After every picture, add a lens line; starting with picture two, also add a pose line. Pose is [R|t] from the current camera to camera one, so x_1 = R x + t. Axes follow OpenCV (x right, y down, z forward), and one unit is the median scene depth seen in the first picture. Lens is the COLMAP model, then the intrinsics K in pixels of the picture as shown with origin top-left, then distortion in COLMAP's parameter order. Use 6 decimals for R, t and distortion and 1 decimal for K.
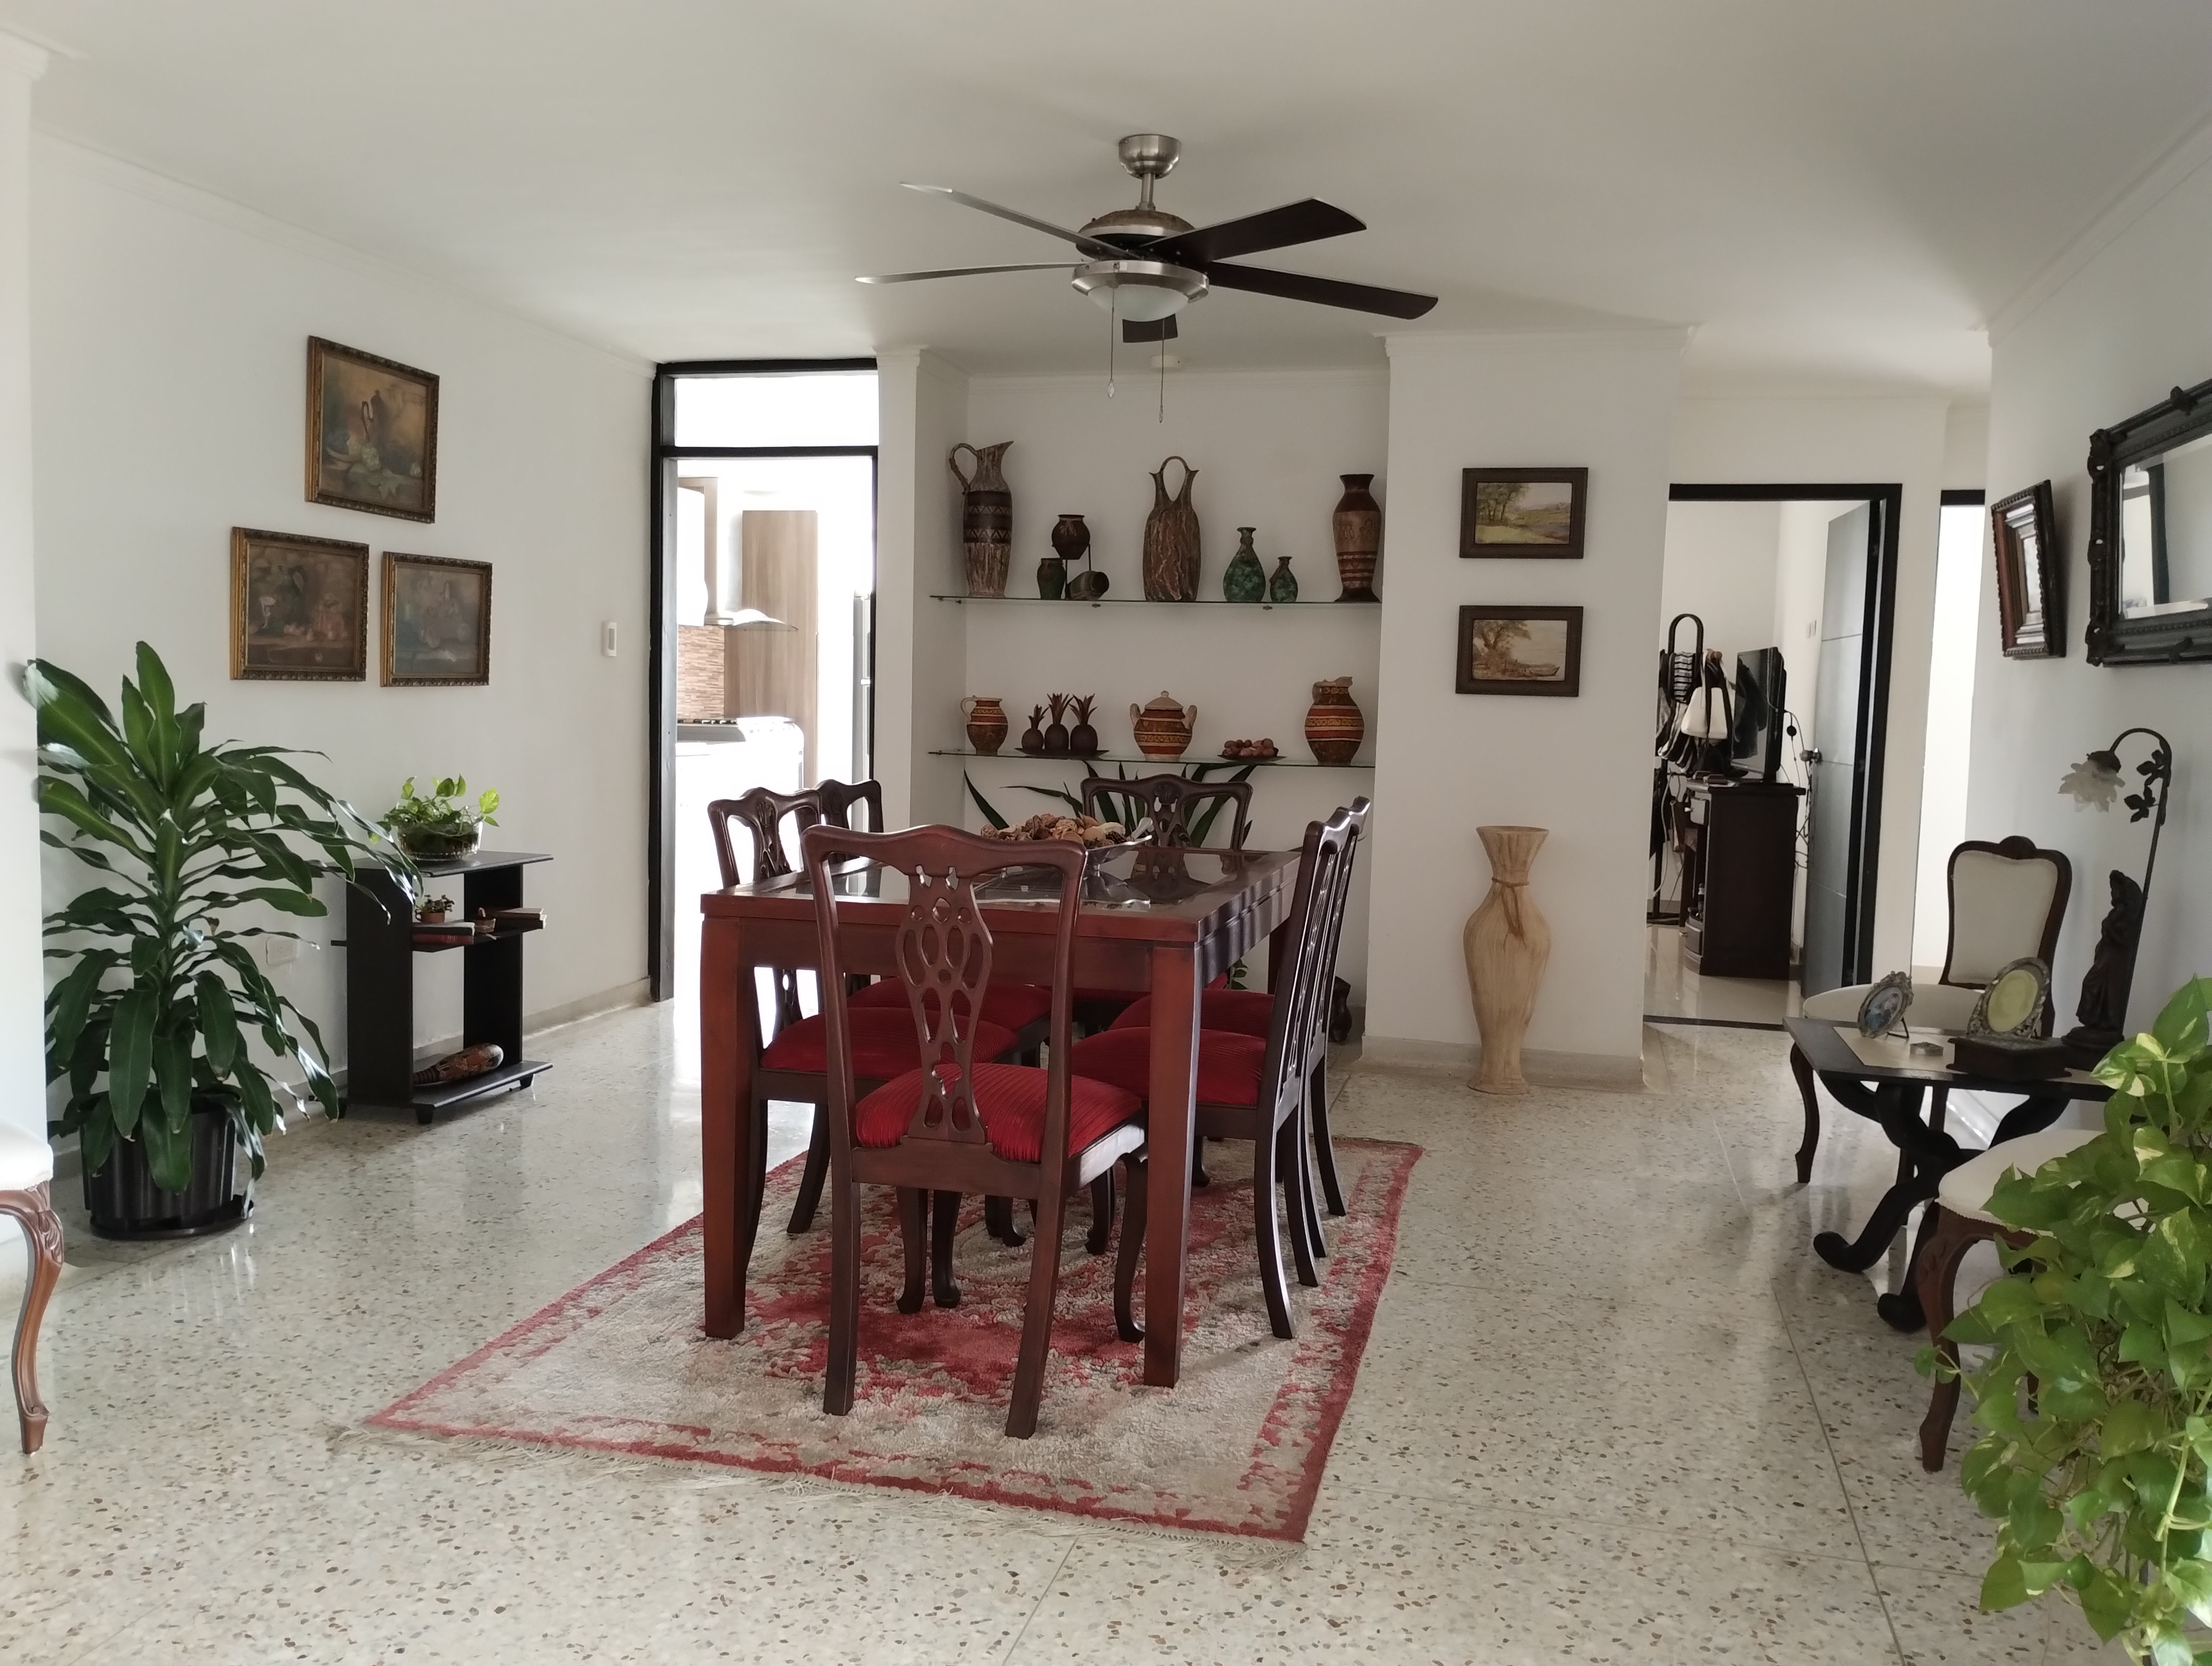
lens RADIAL K [[1840.1, 0, 1098.6], [0, 1840.1, 836.0], [0, 0, 1]] dist [0.059482, -0.074037]
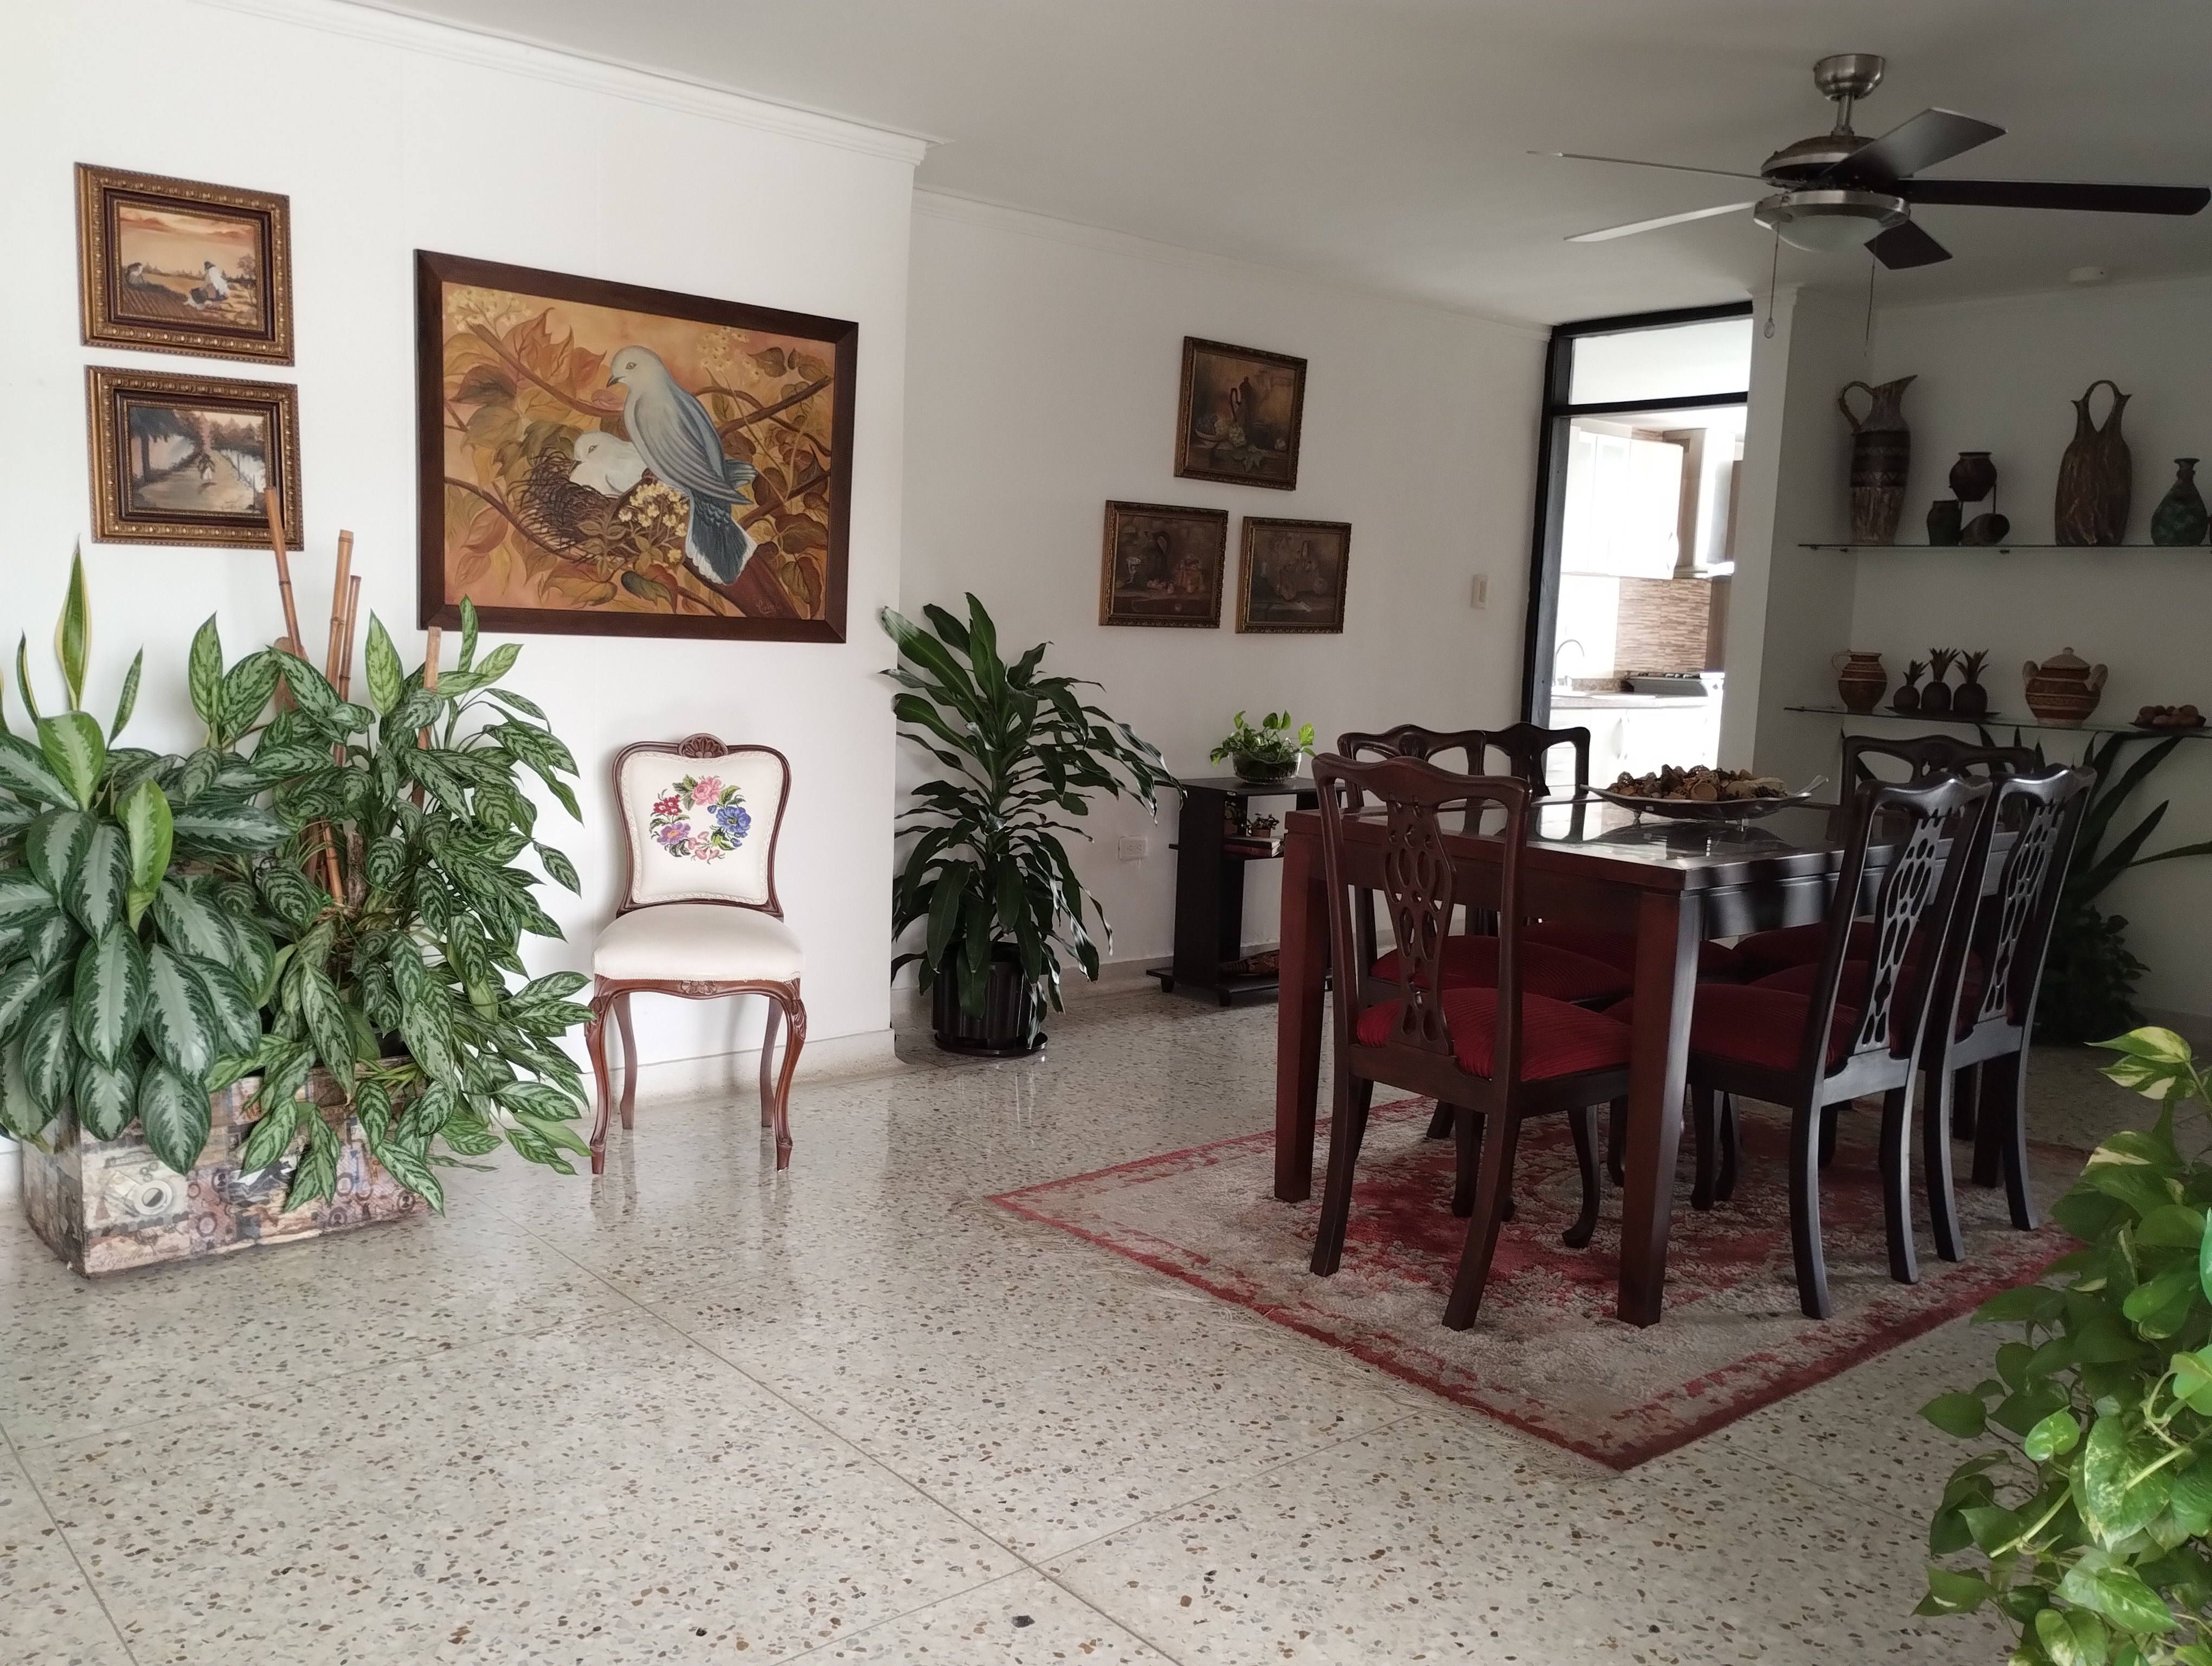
lens RADIAL K [[1840.1, 0, 1084.1], [0, 1840.1, 833.7], [0, 0, 1]] dist [0.059482, -0.074037]
pose [[0.813514, 0.074975, -0.576691, 0.230278], [-0.062419, 0.997183, 0.041591, 0.003585], [0.578185, 0.002161, 0.815903, -0.003184]]
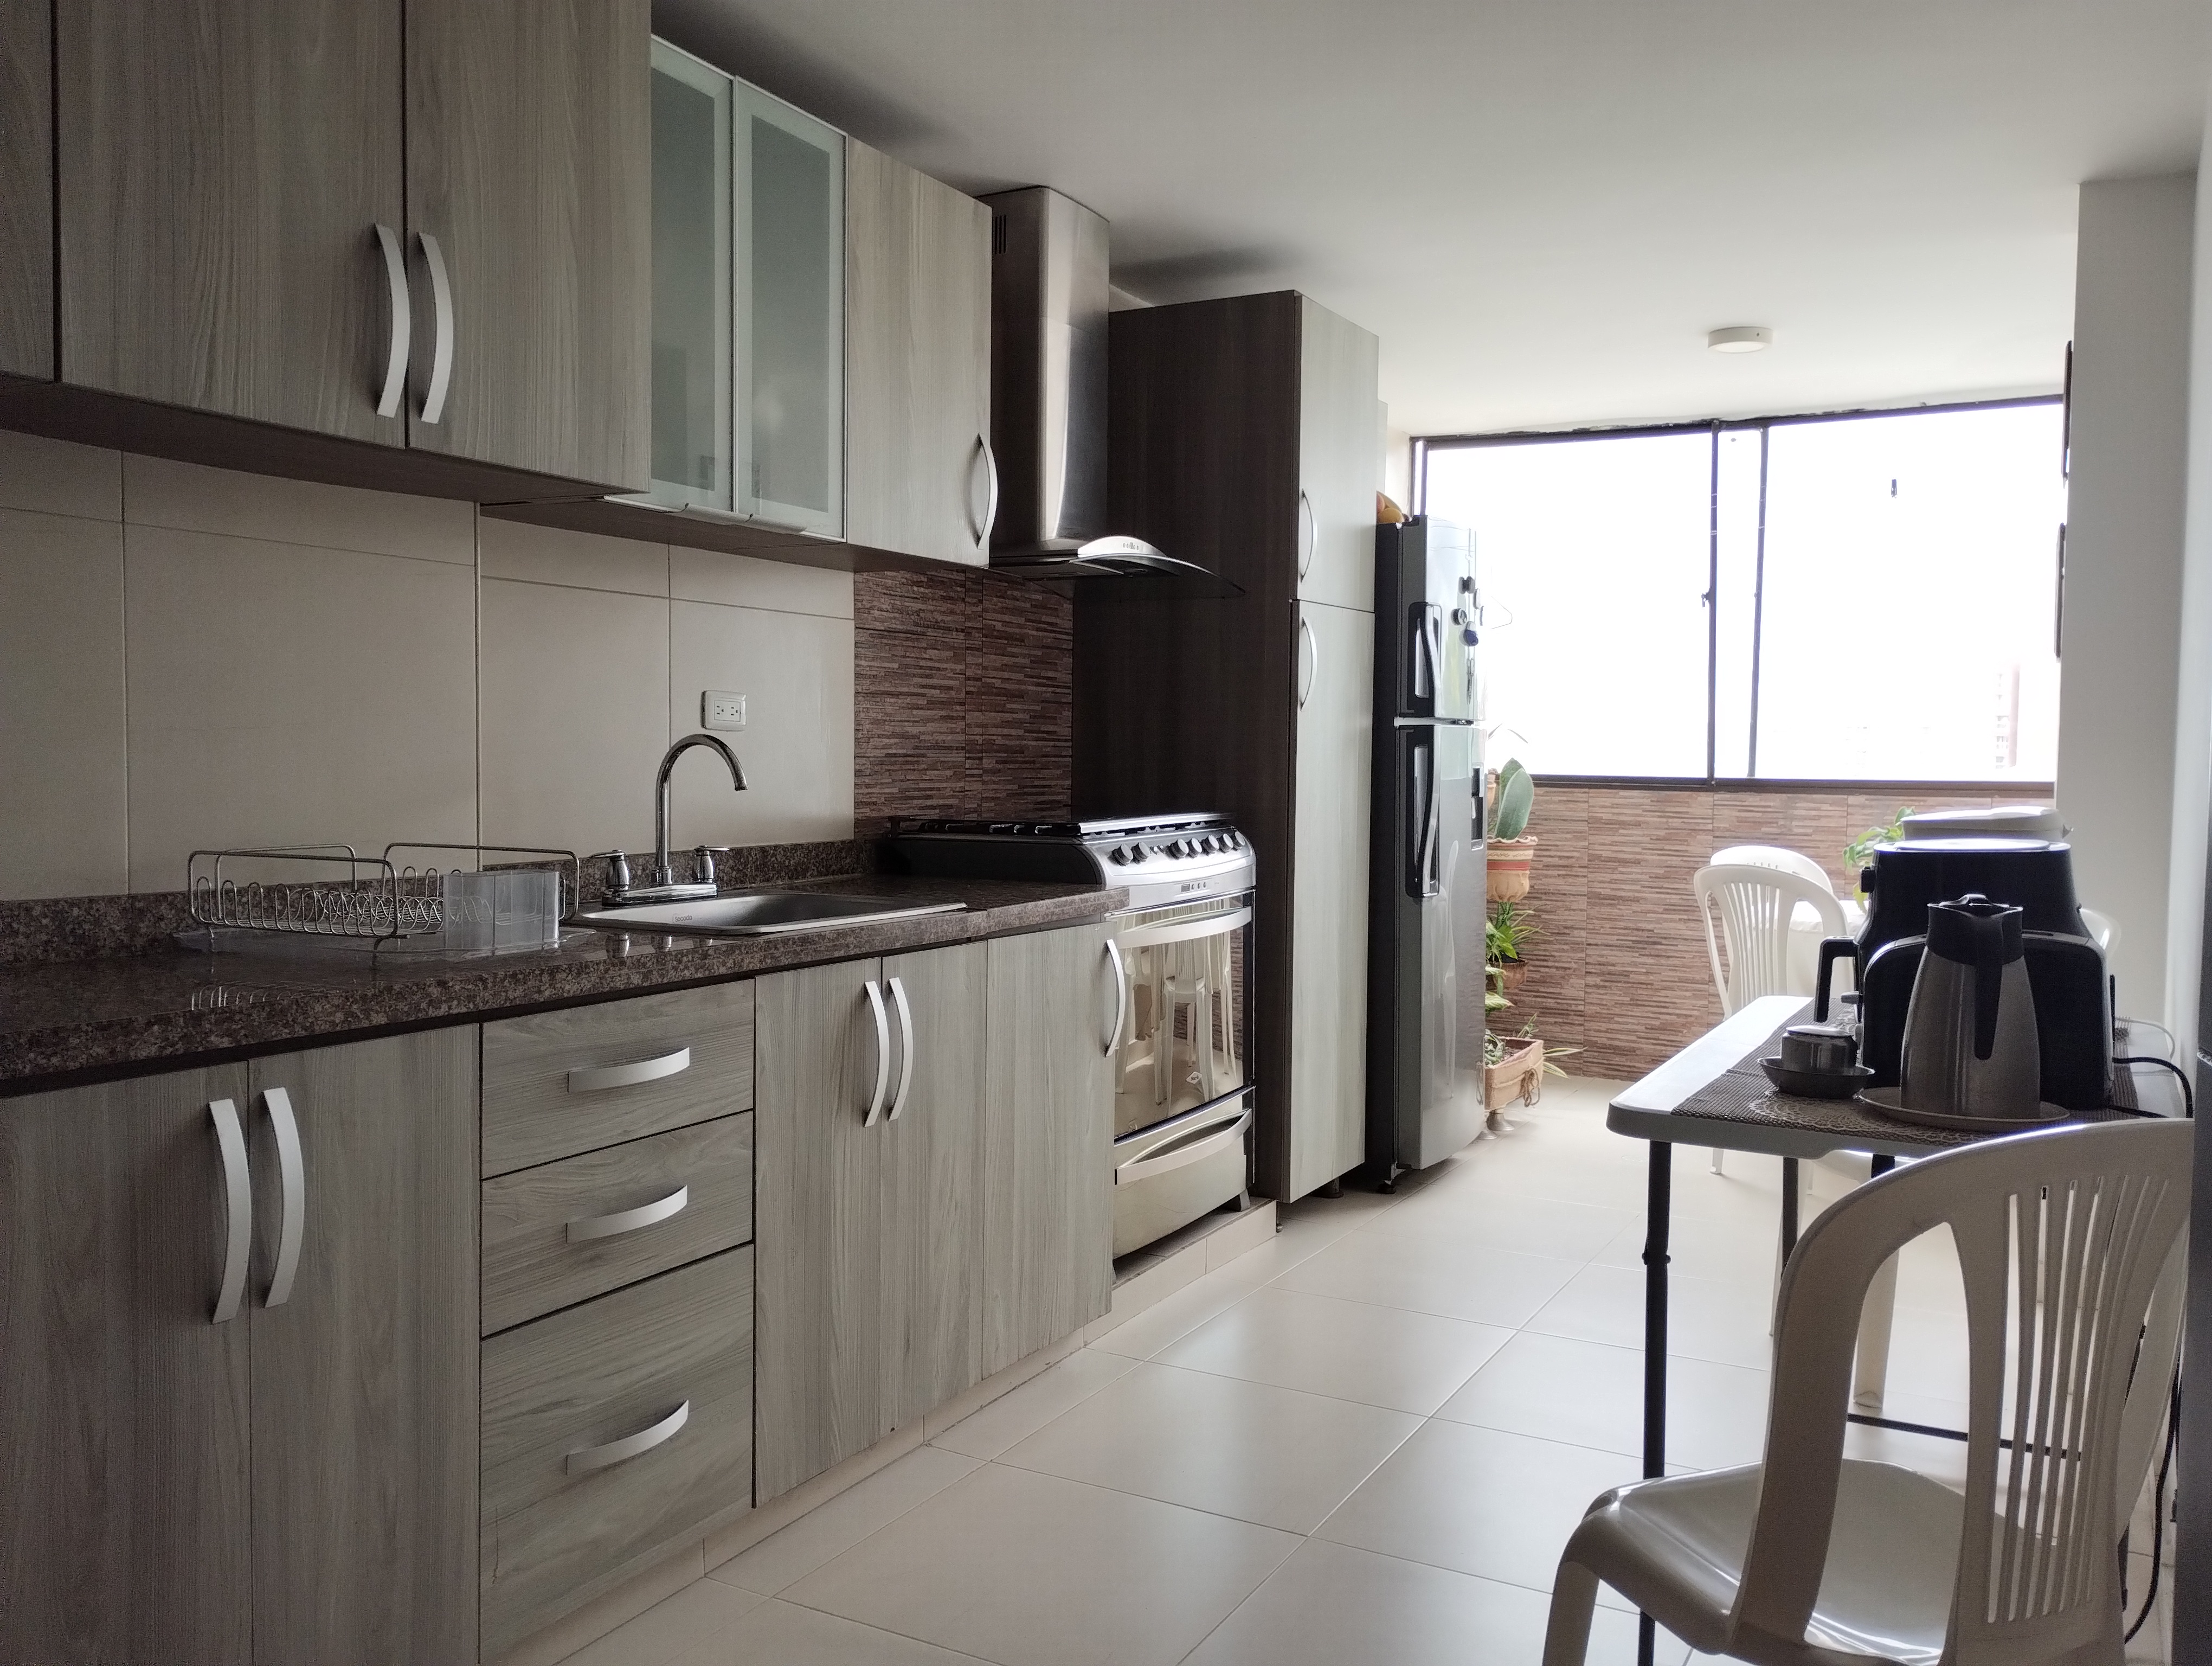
lens RADIAL K [[1840.1, 0, 1110.6], [0, 1840.1, 822.4], [0, 0, 1]] dist [0.059482, -0.074037]
pose [[0.970674, 0.000547, -0.240401, -0.203628], [-0.009645, 0.999281, -0.036667, -0.100650], [0.240208, 0.037911, 0.969981, 1.300683]]
